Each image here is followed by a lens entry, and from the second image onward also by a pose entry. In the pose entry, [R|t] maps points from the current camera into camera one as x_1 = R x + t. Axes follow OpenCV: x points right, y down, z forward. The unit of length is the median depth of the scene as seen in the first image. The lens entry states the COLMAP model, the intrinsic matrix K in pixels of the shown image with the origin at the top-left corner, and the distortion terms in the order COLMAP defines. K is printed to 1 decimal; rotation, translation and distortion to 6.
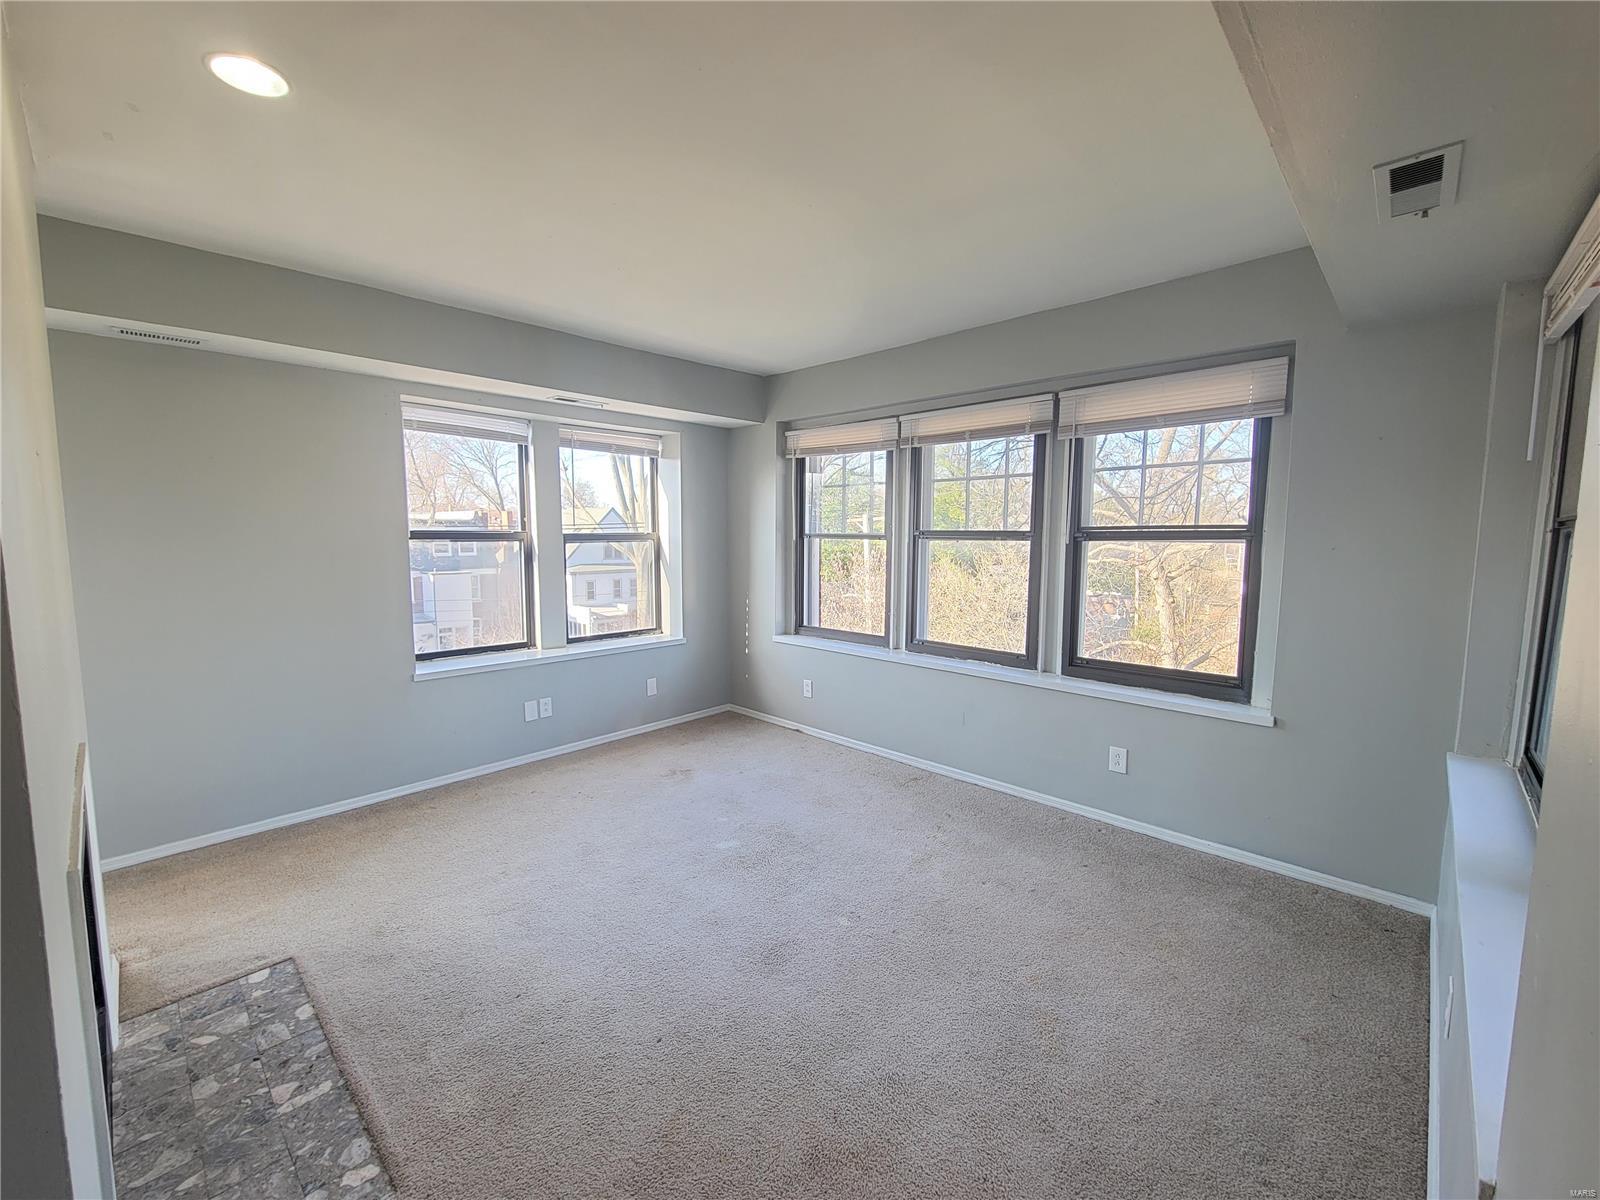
lens RADIAL K [[652.8, 0, 794.8], [0, 652.8, 599.3], [0, 0, 1]] dist [0.003087, -0.004077]
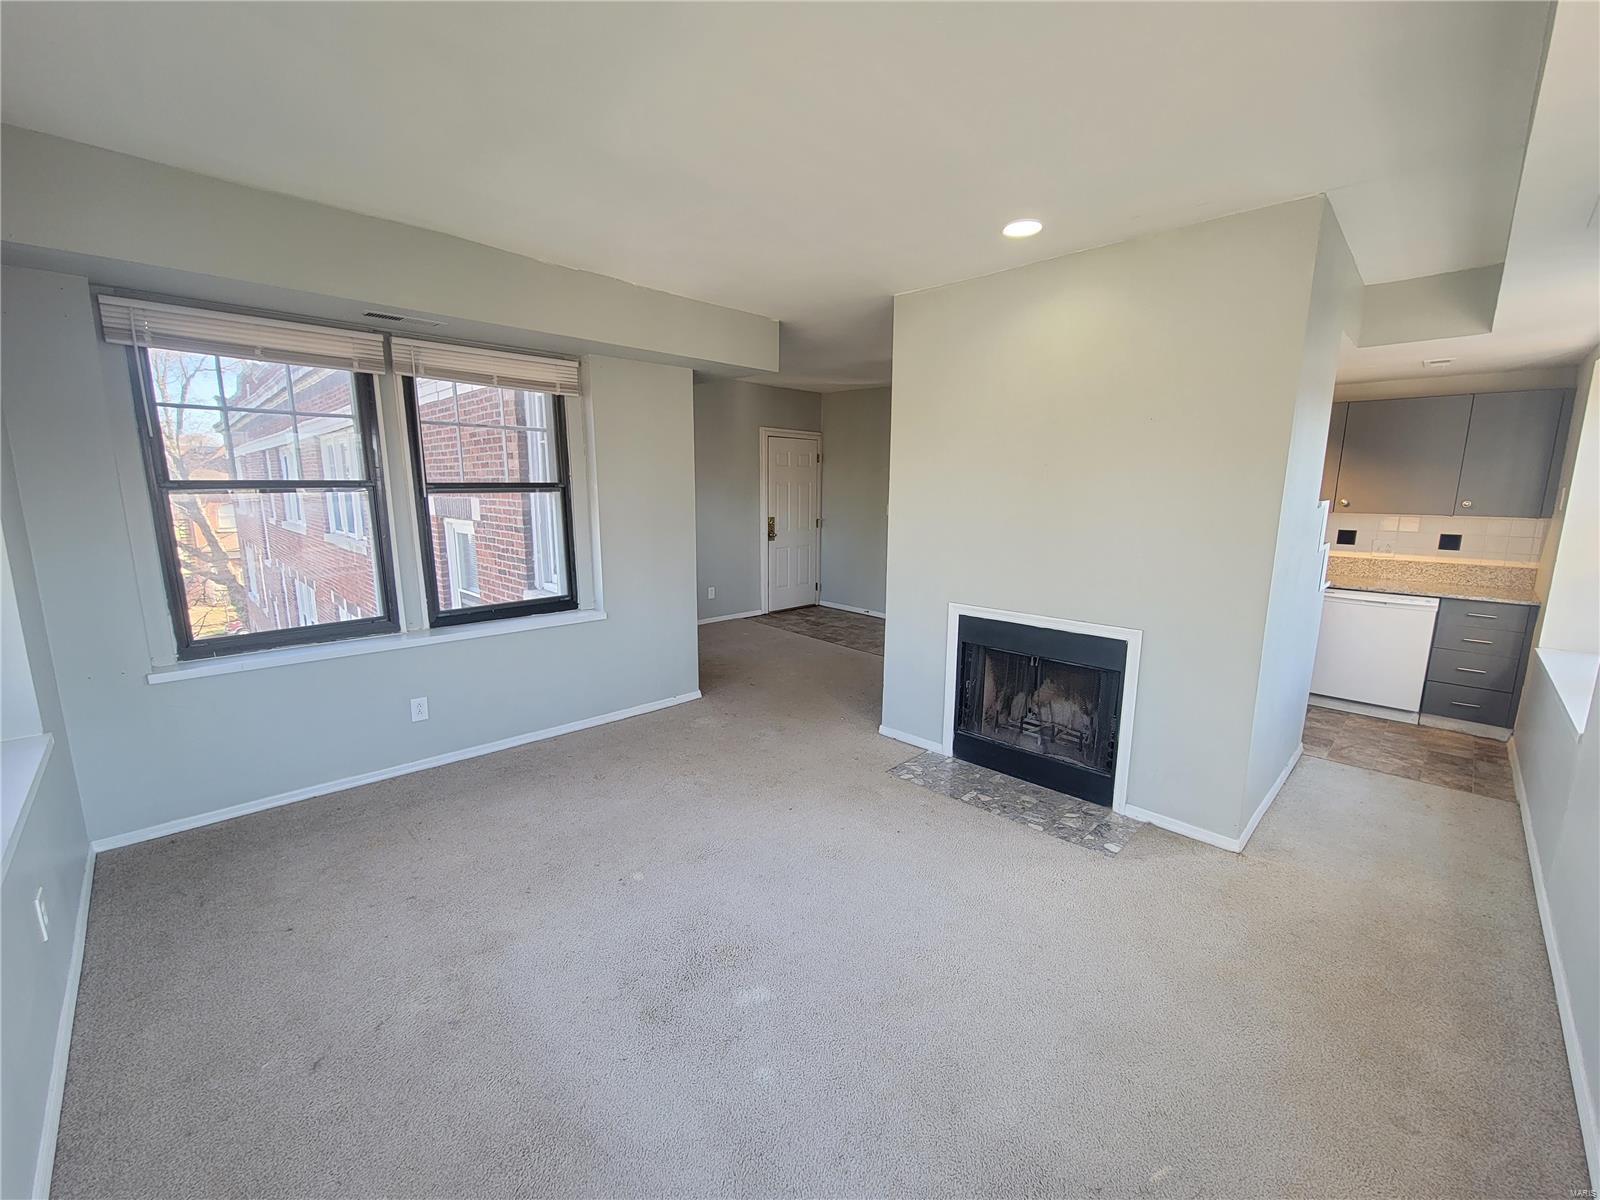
lens RADIAL K [[652.8, 0, 794.8], [0, 652.8, 599.3], [0, 0, 1]] dist [0.003087, -0.004077]
pose [[-0.999578, -0.013839, 0.025536, -0.112113], [-0.006464, 0.963134, 0.268945, -0.120816], [-0.028317, 0.268667, -0.962817, 1.081654]]
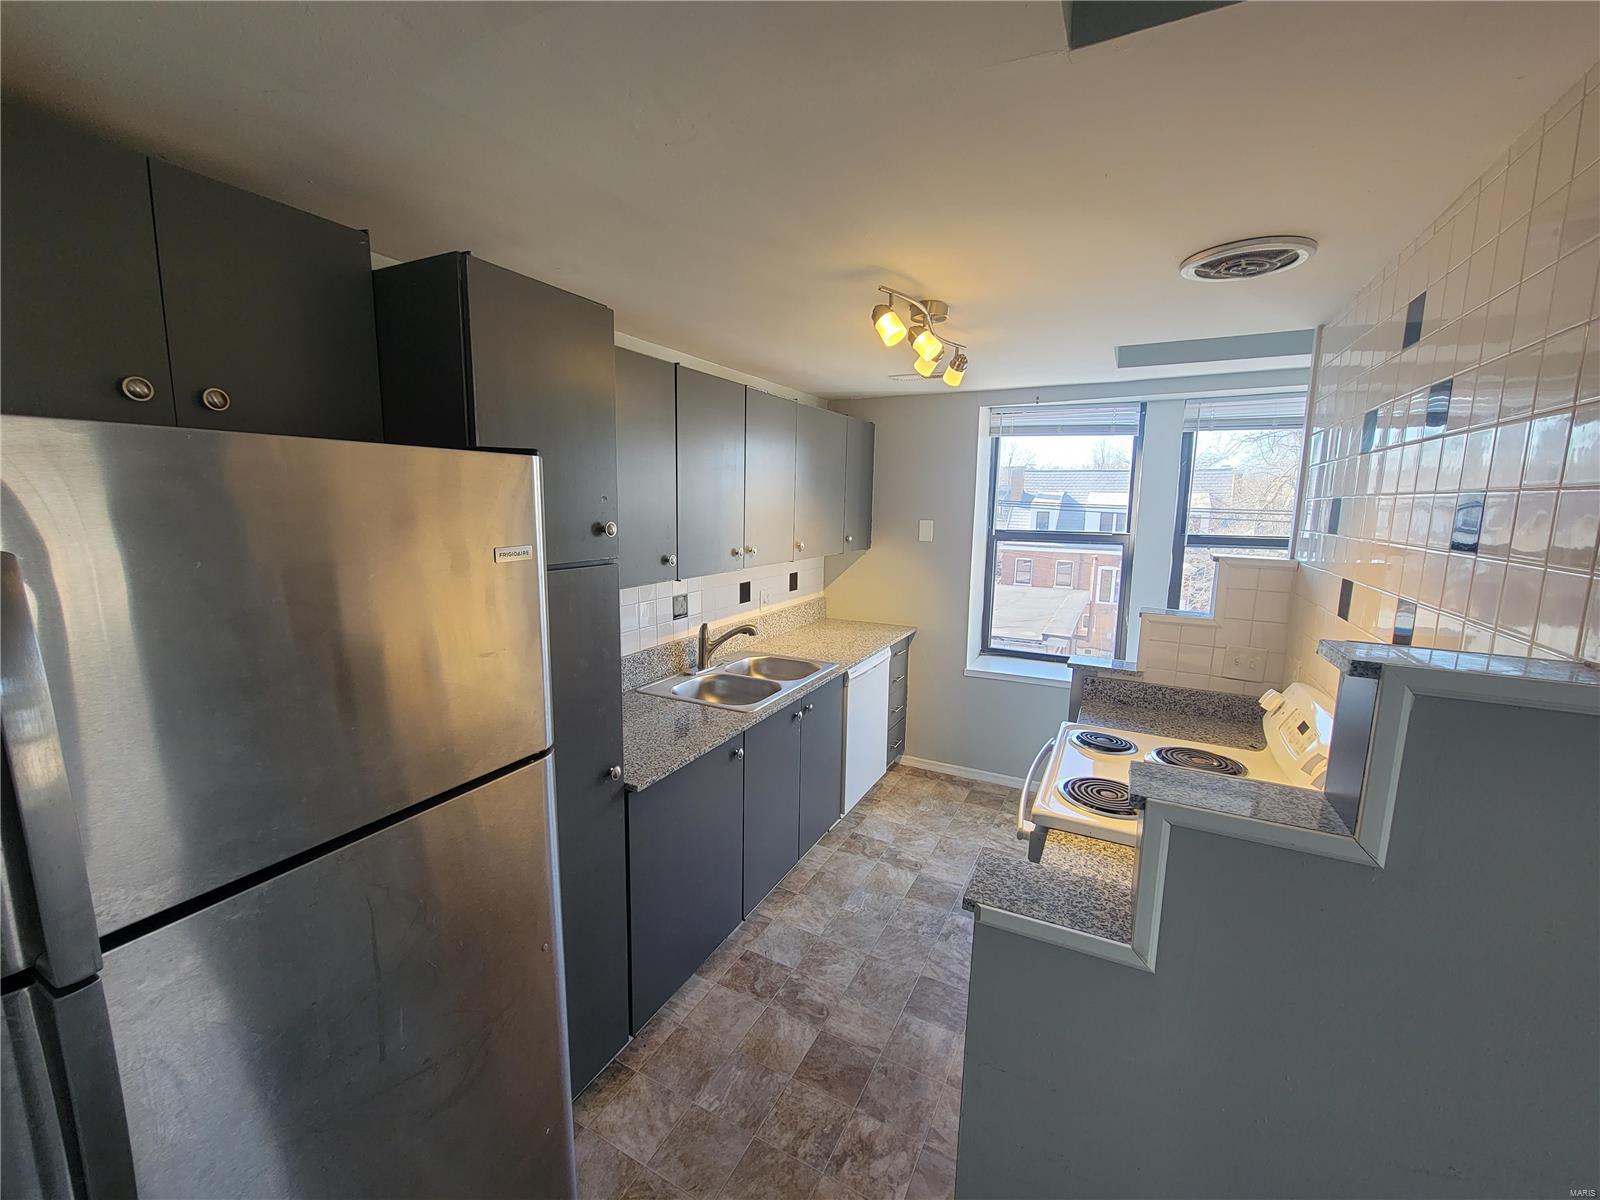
lens RADIAL K [[652.8, 0, 794.8], [0, 652.8, 599.3], [0, 0, 1]] dist [0.003087, -0.004077]
pose [[0.278800, 0.142797, -0.949673, -0.260816], [-0.108286, 0.987251, 0.116657, -0.018938], [0.954225, 0.070312, 0.290708, -0.217568]]
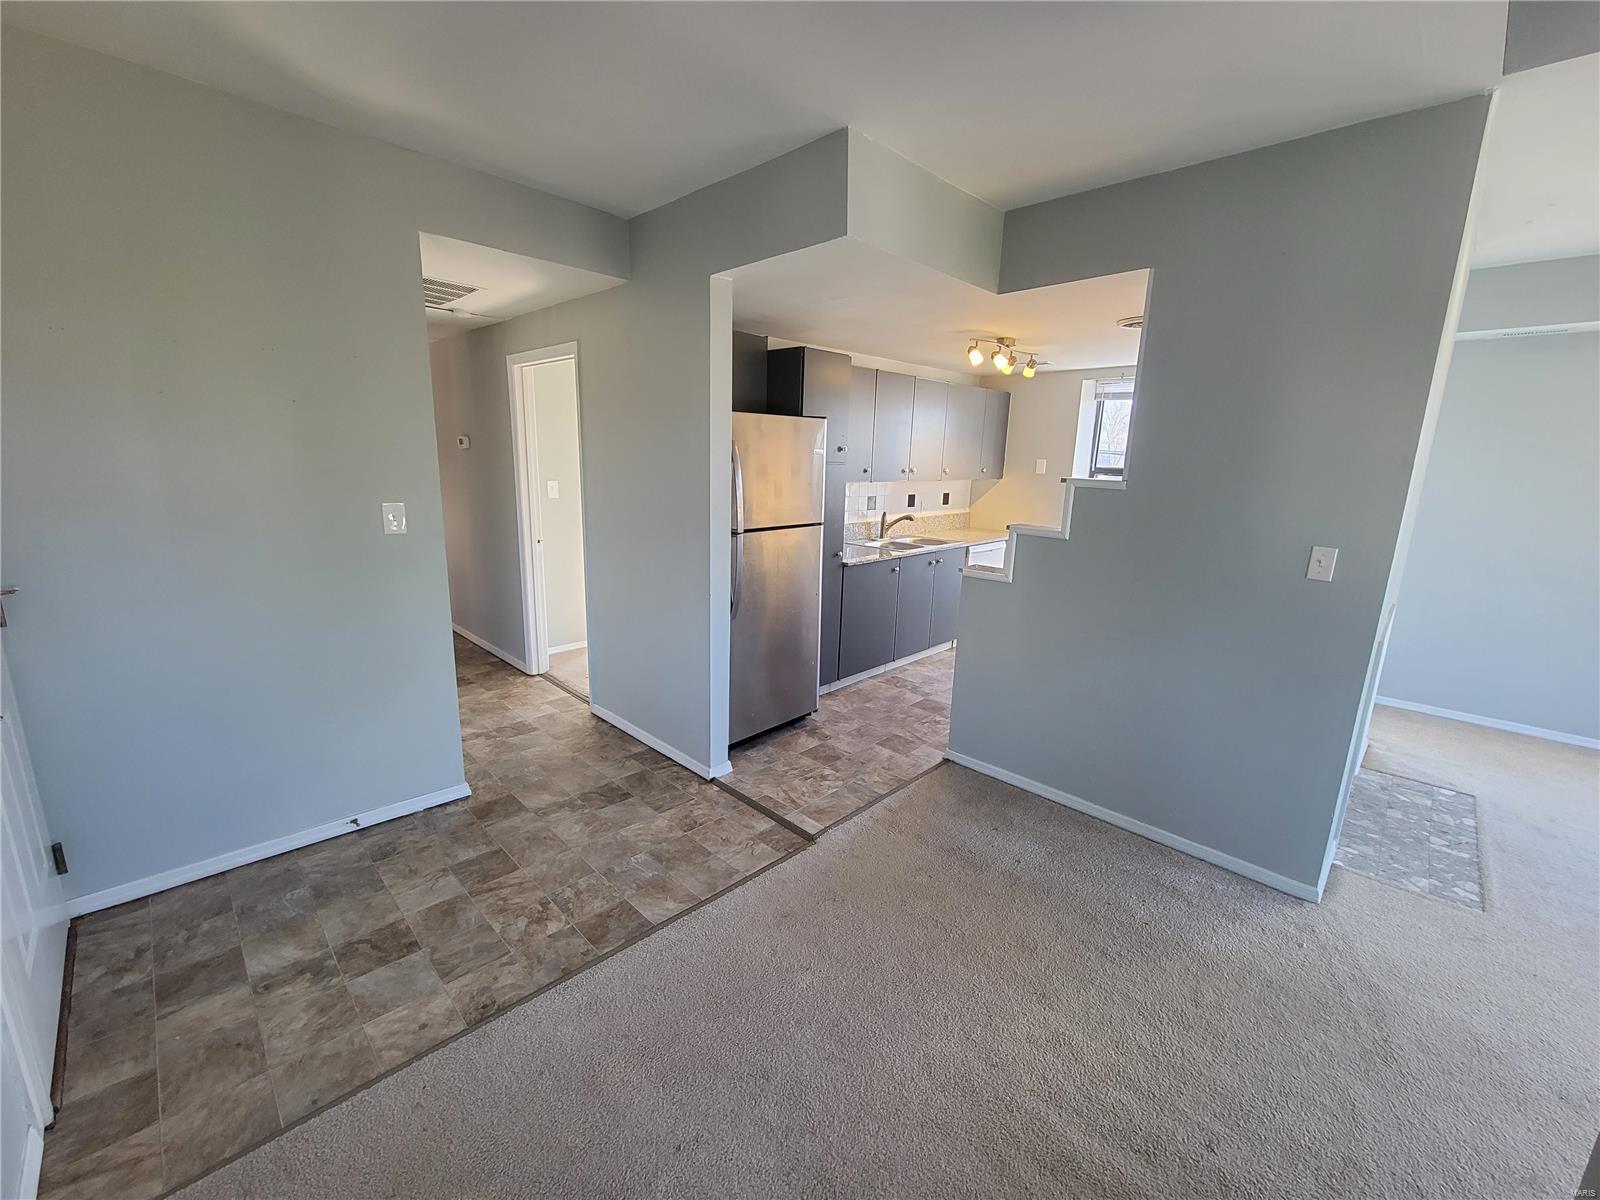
lens RADIAL K [[652.8, 0, 794.8], [0, 652.8, 599.3], [0, 0, 1]] dist [0.003087, -0.004077]
pose [[-0.014735, 0.212041, -0.977150, 0.272829], [-0.123520, 0.969385, 0.212218, 0.014714], [0.992233, 0.123824, 0.011907, -0.265721]]
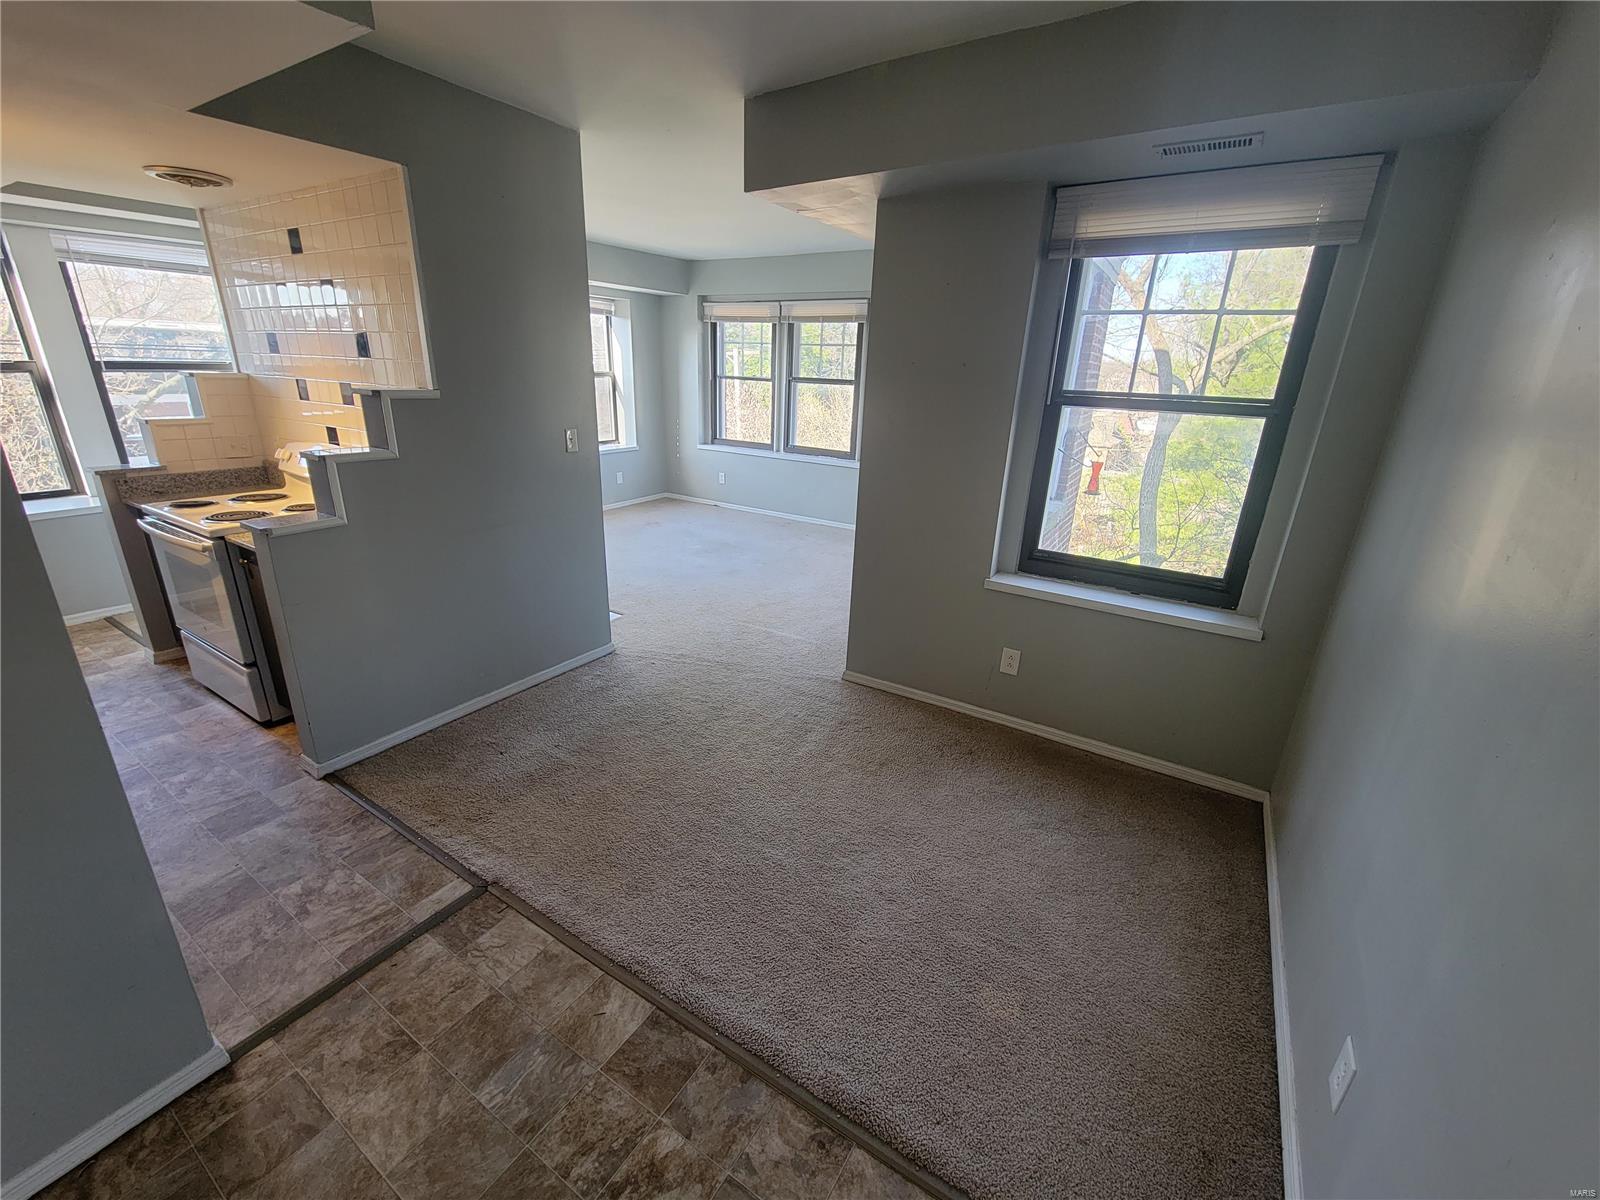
lens RADIAL K [[652.8, 0, 794.8], [0, 652.8, 599.3], [0, 0, 1]] dist [0.003087, -0.004077]
pose [[0.978931, -0.041148, 0.200003, -0.149230], [-0.008806, 0.970066, 0.242683, 0.038298], [-0.204002, -0.239331, 0.949265, -0.671095]]
